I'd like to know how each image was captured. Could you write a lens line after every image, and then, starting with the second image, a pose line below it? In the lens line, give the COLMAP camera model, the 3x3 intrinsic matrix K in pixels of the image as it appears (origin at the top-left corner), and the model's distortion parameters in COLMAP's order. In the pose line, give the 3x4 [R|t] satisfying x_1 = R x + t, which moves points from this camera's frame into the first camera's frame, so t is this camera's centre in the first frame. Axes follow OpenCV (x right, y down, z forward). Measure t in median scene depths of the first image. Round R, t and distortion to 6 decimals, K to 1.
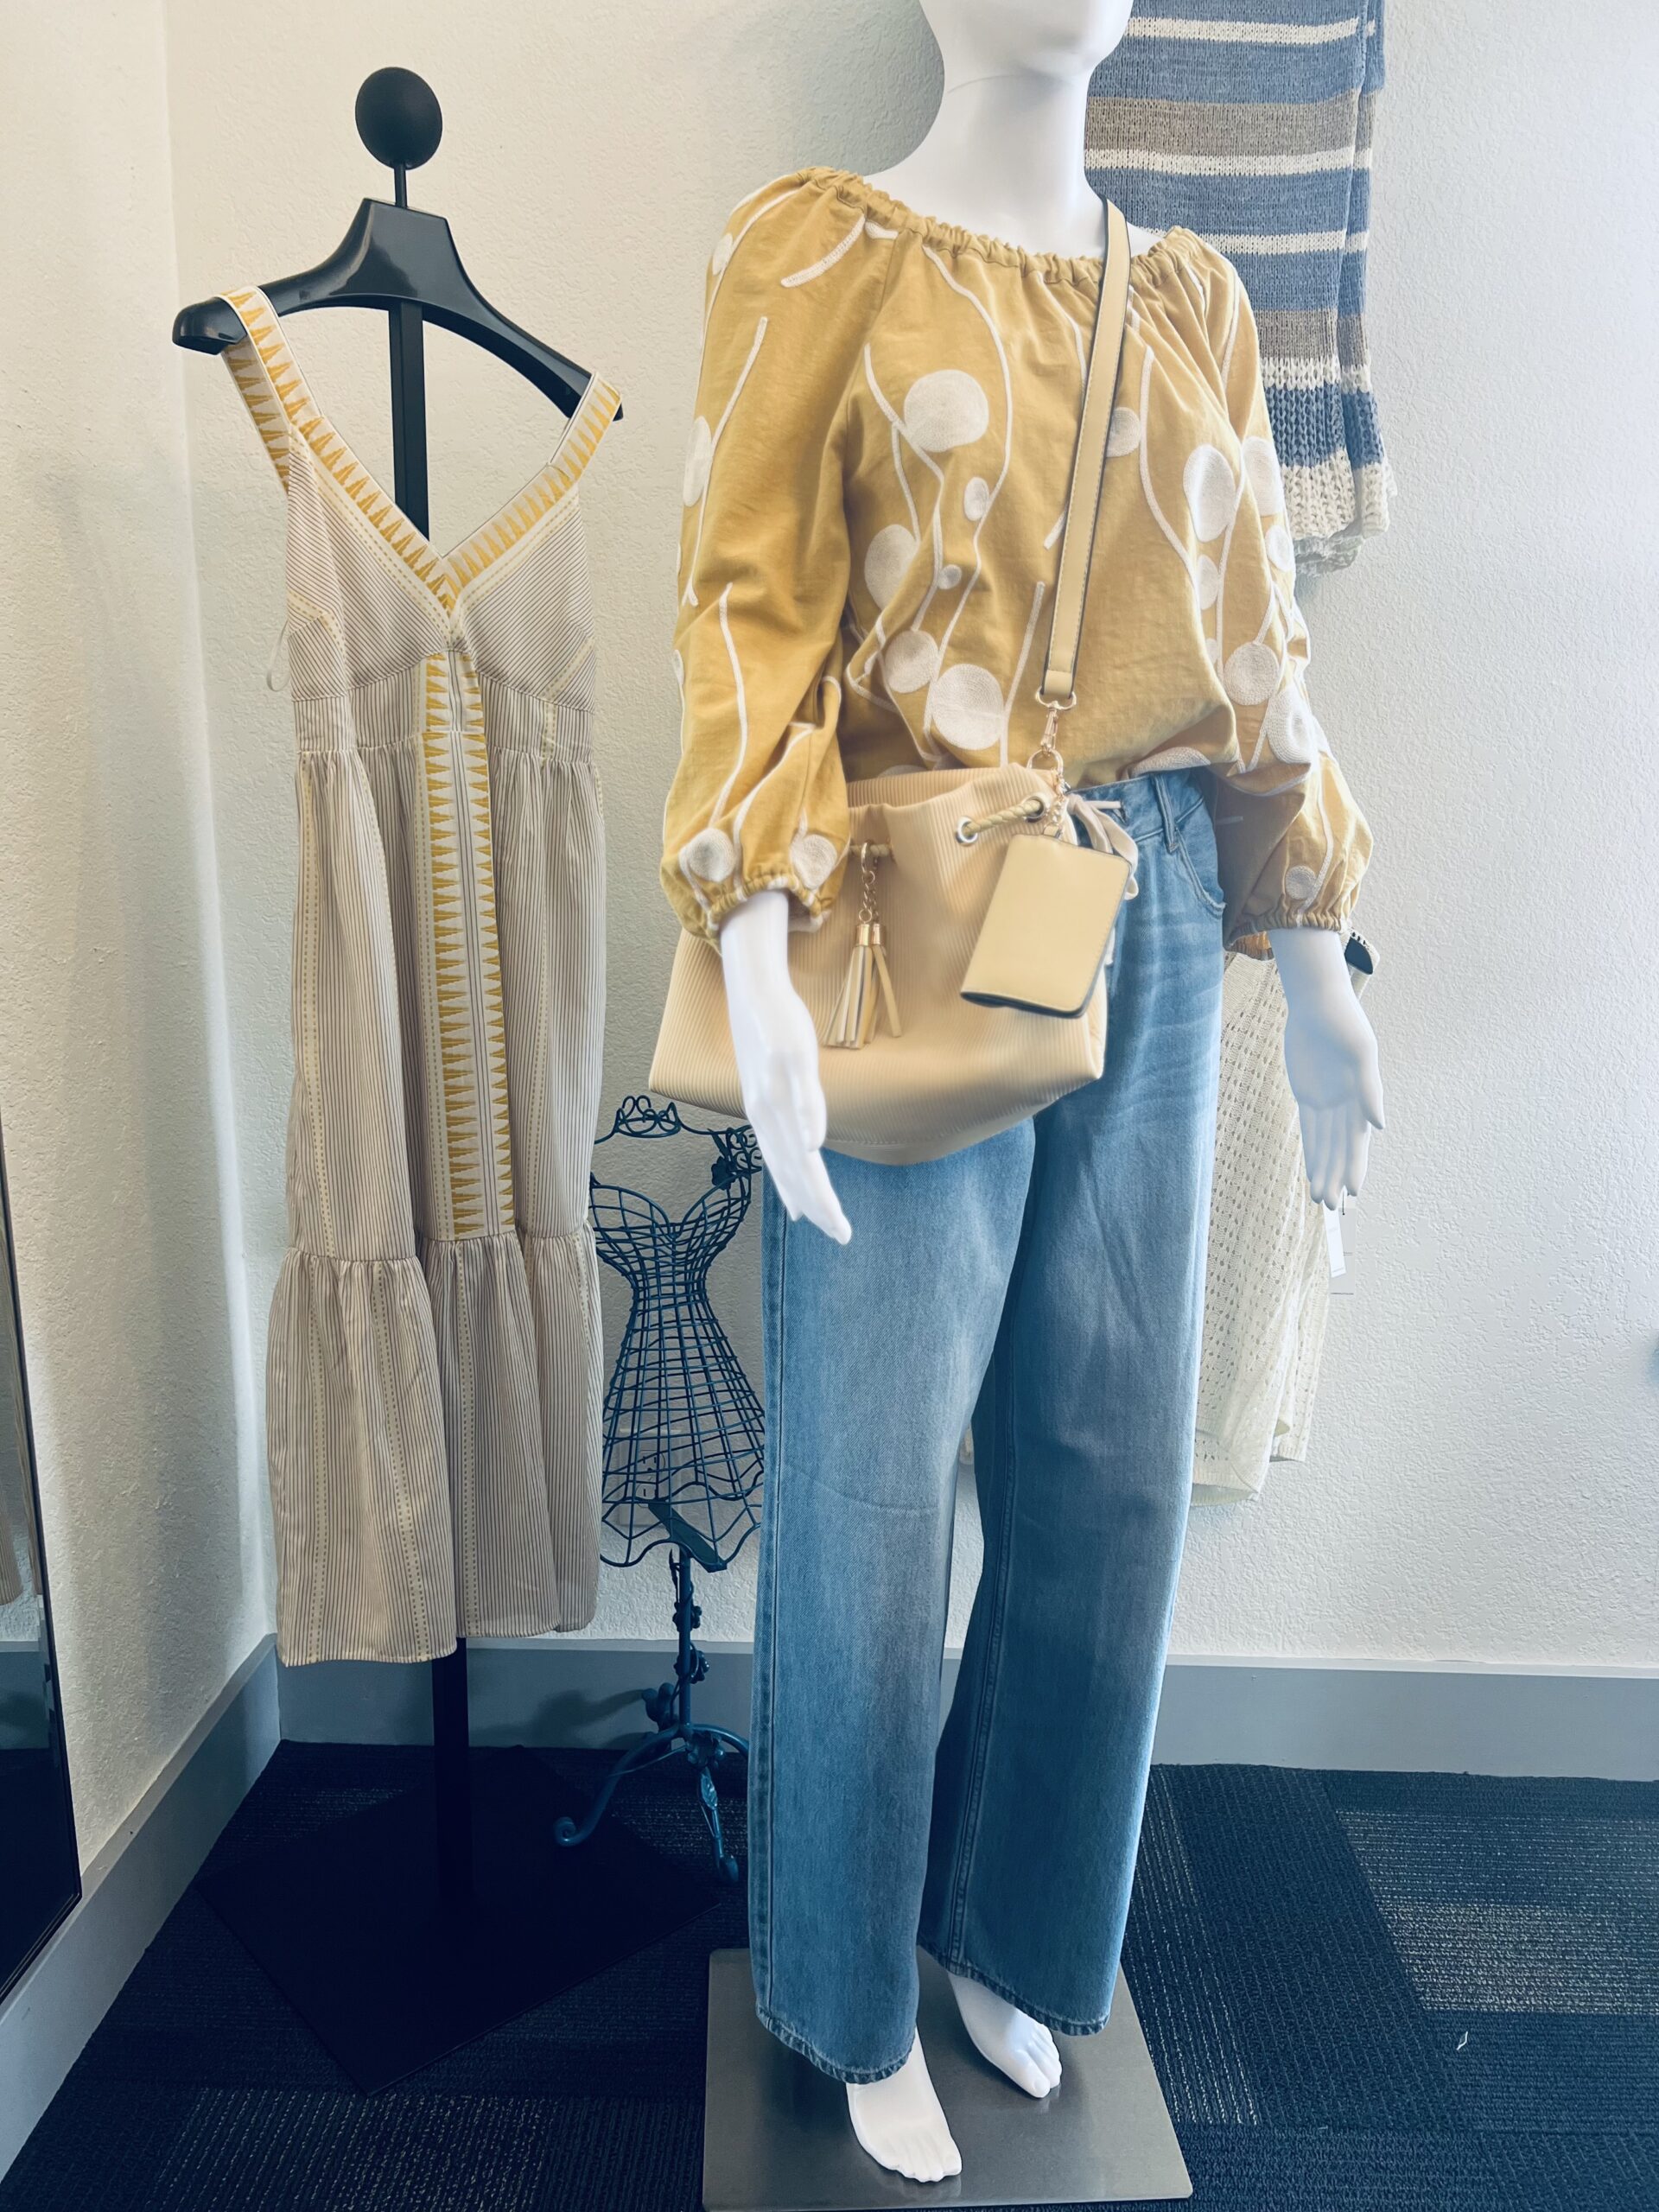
lens RADIAL K [[1653.0, 0, 831.7], [0, 1653.0, 1111.3], [0, 0, 1]] dist [0.046692, -0.051518]
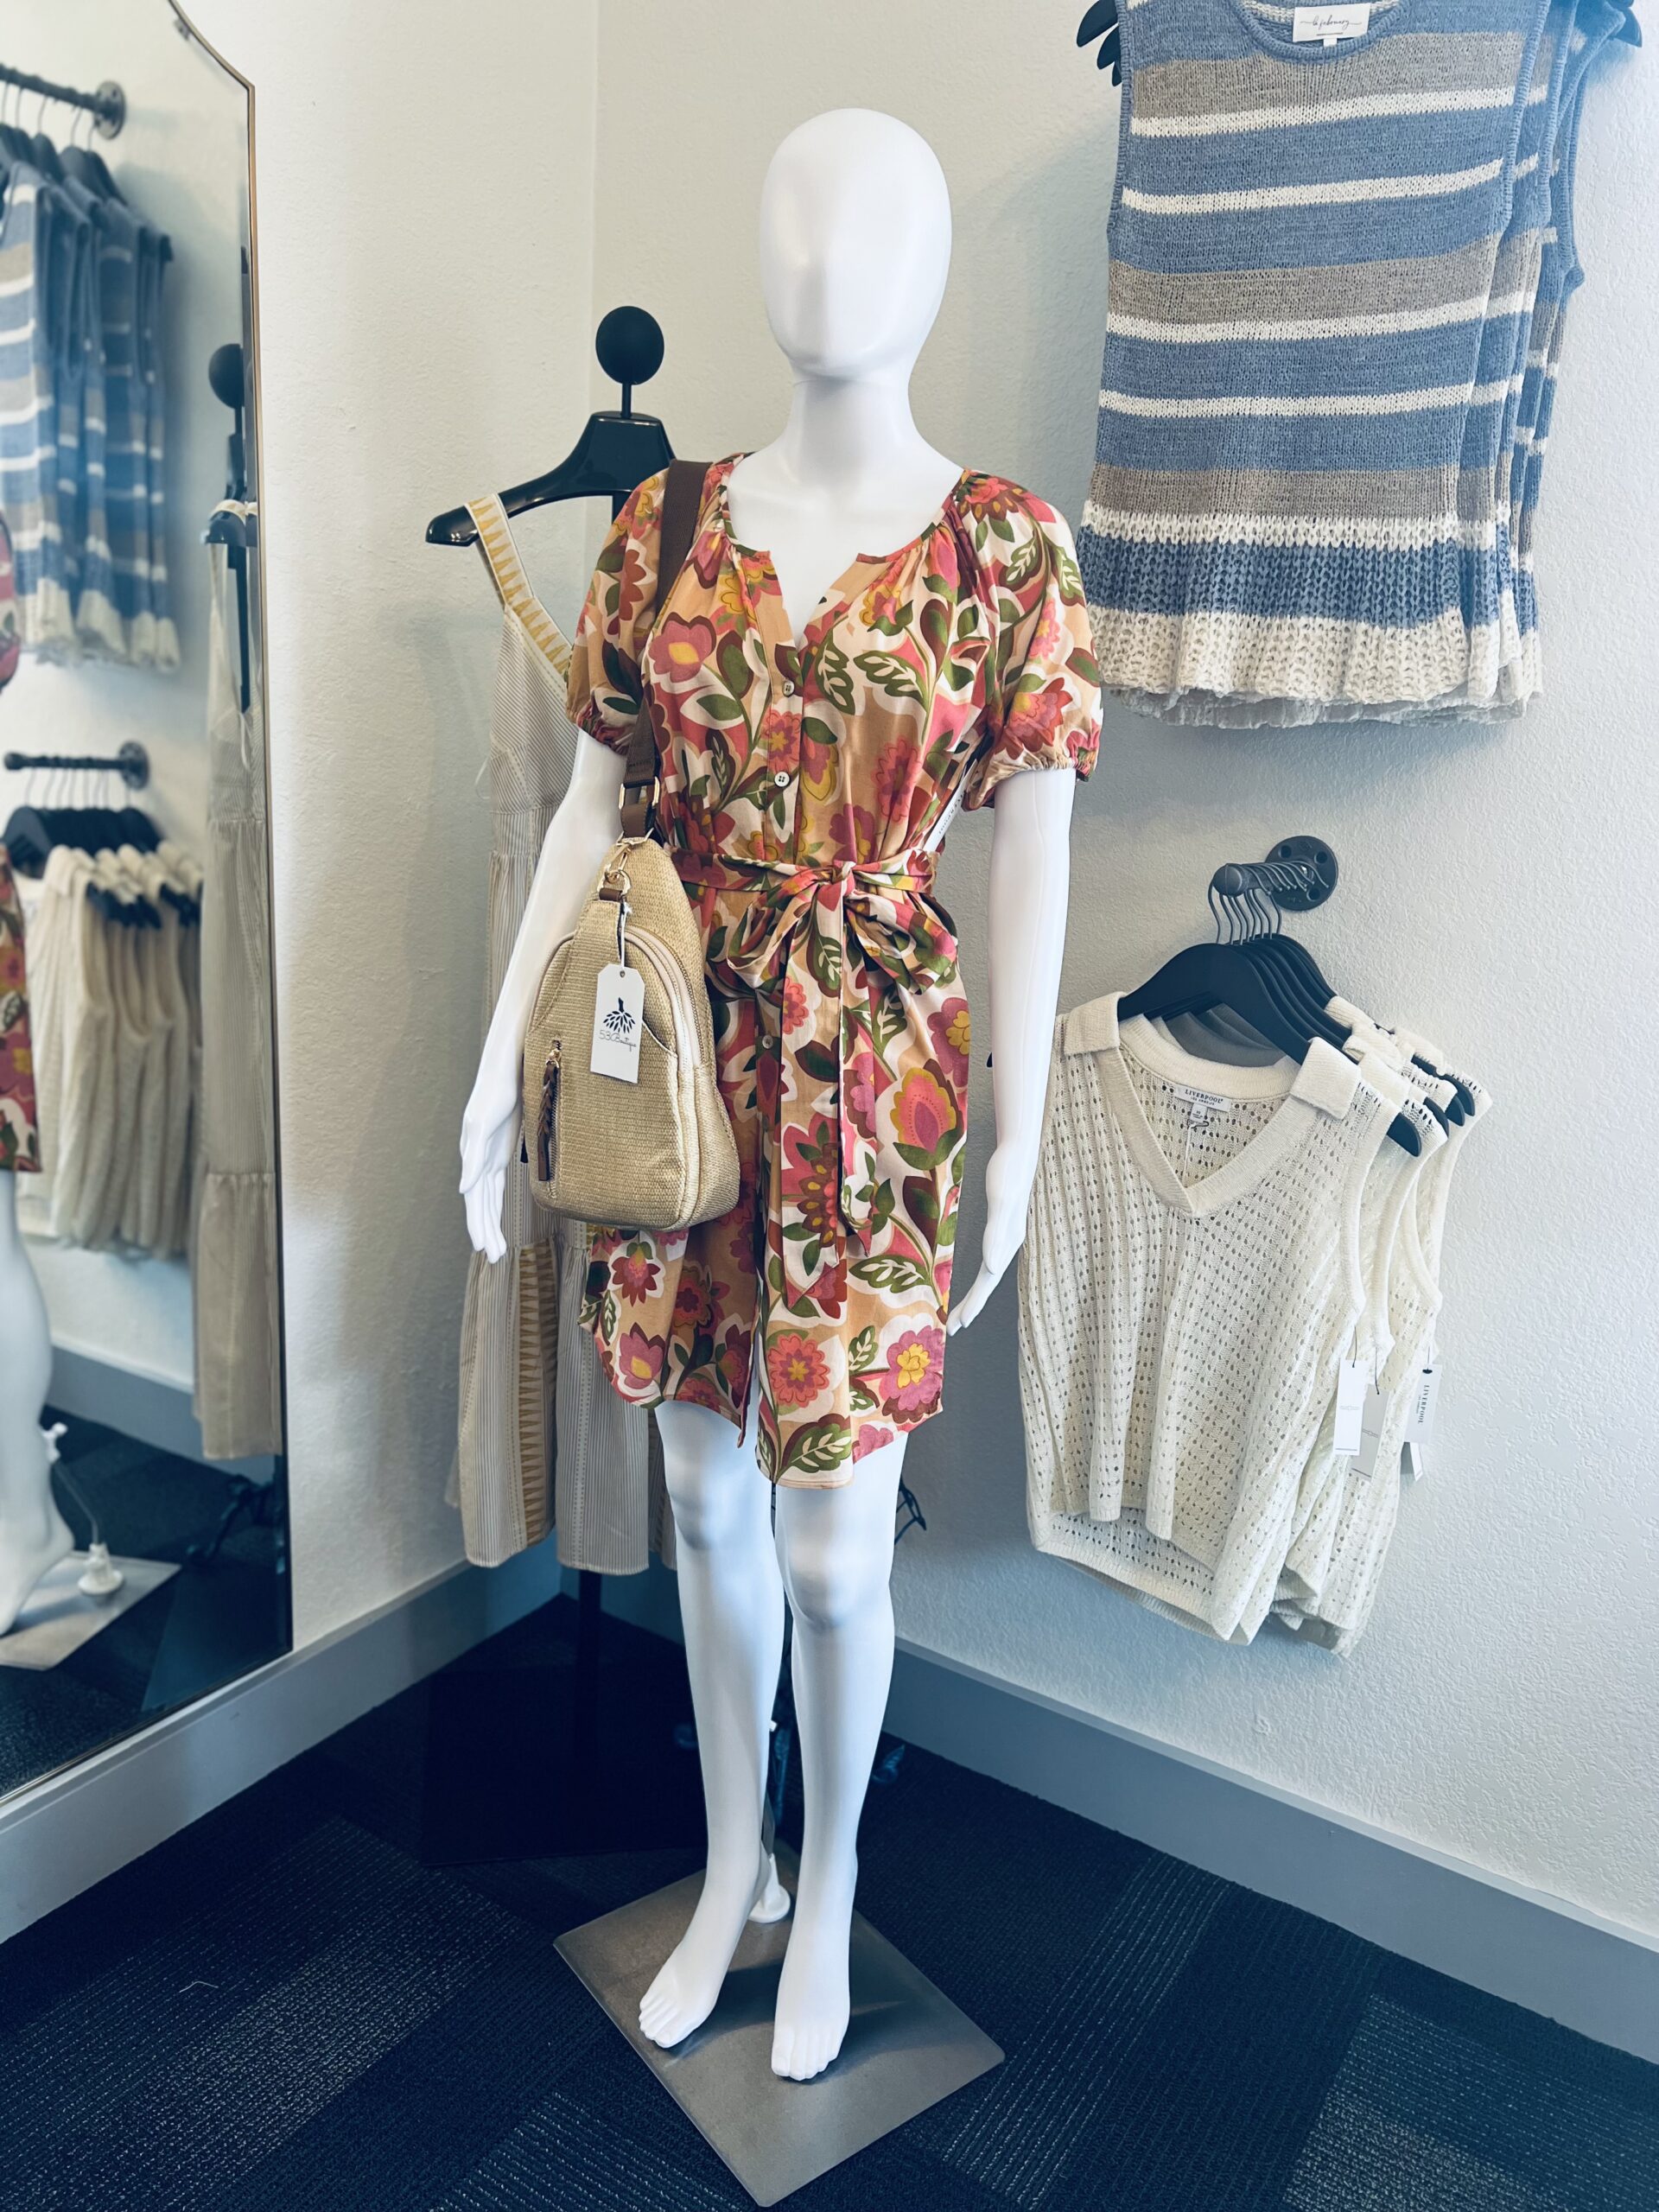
lens RADIAL K [[1653.0, 0, 829.4], [0, 1653.0, 1089.0], [0, 0, 1]] dist [0.046692, -0.051518]
pose [[0.868010, 0.154078, -0.472036, 0.507191], [-0.141780, 0.987969, 0.061770, -0.139618], [0.475874, 0.013308, 0.879413, -0.003564]]
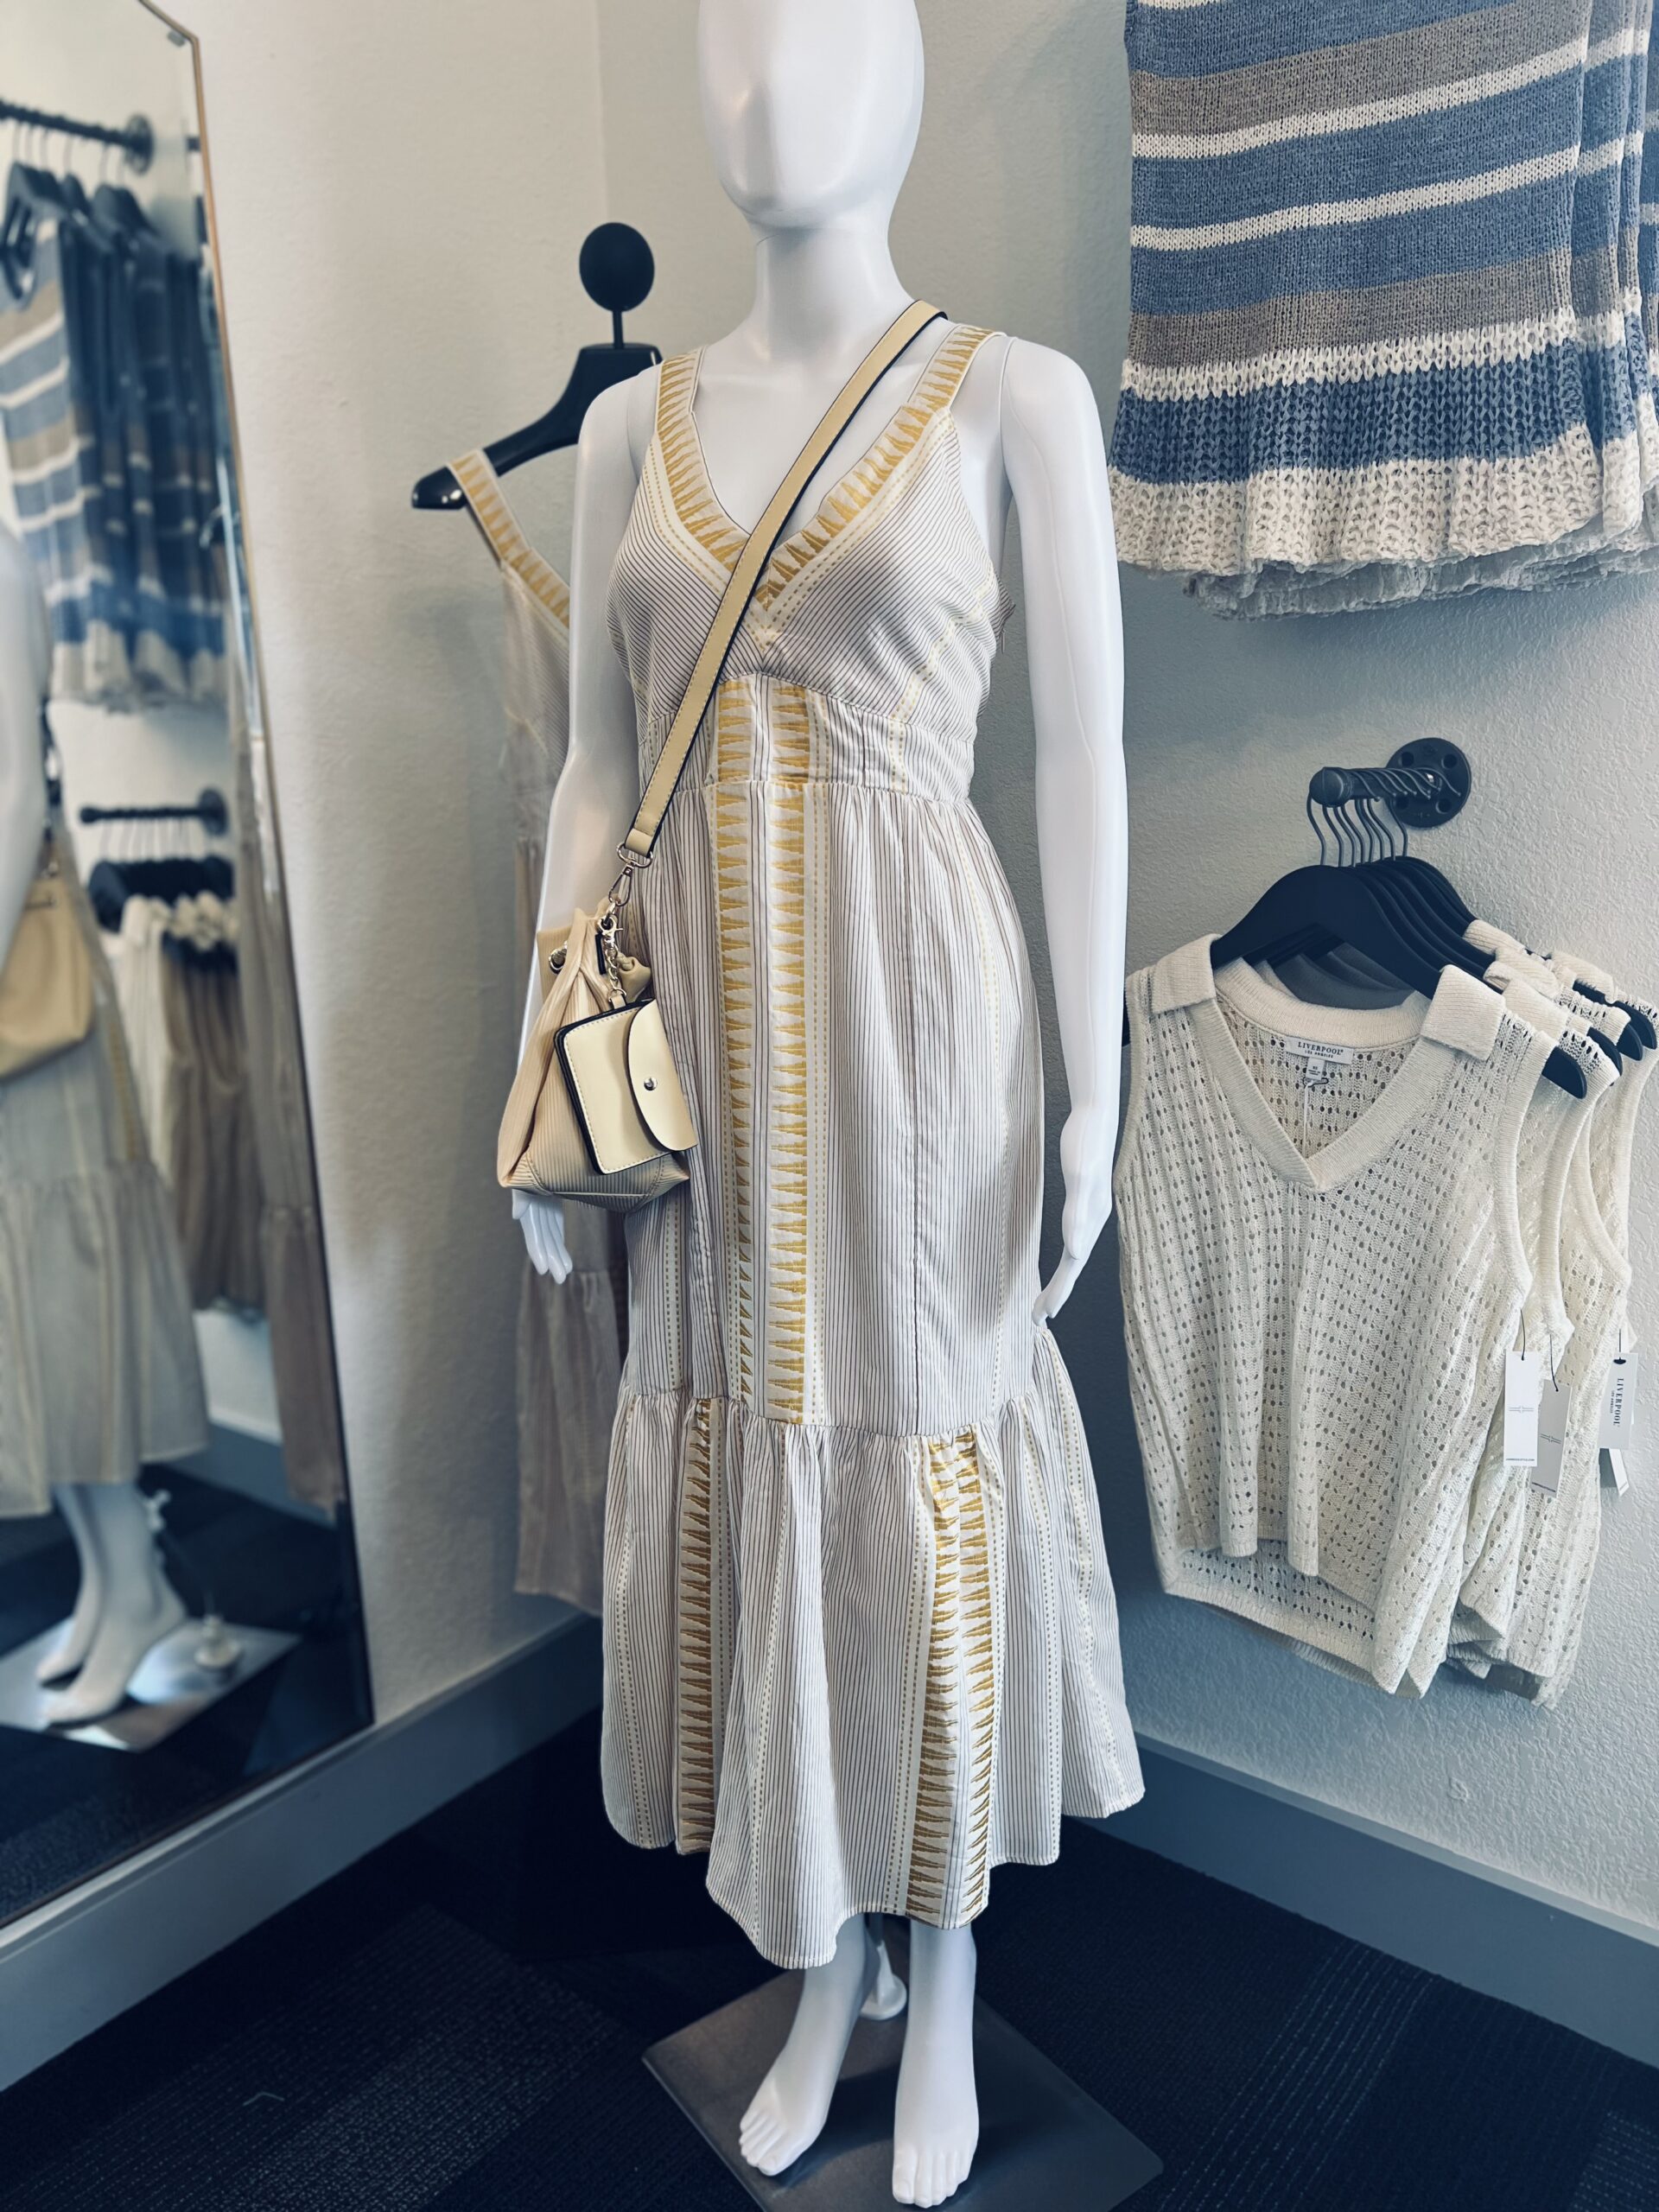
lens RADIAL K [[1653.0, 0, 829.9], [0, 1653.0, 1110.0], [0, 0, 1]] dist [0.046692, -0.051518]
pose [[0.812361, 0.091614, -0.575914, 0.520866], [-0.070149, 0.995763, 0.059451, -0.103998], [0.578920, -0.007896, 0.815346, 0.163111]]
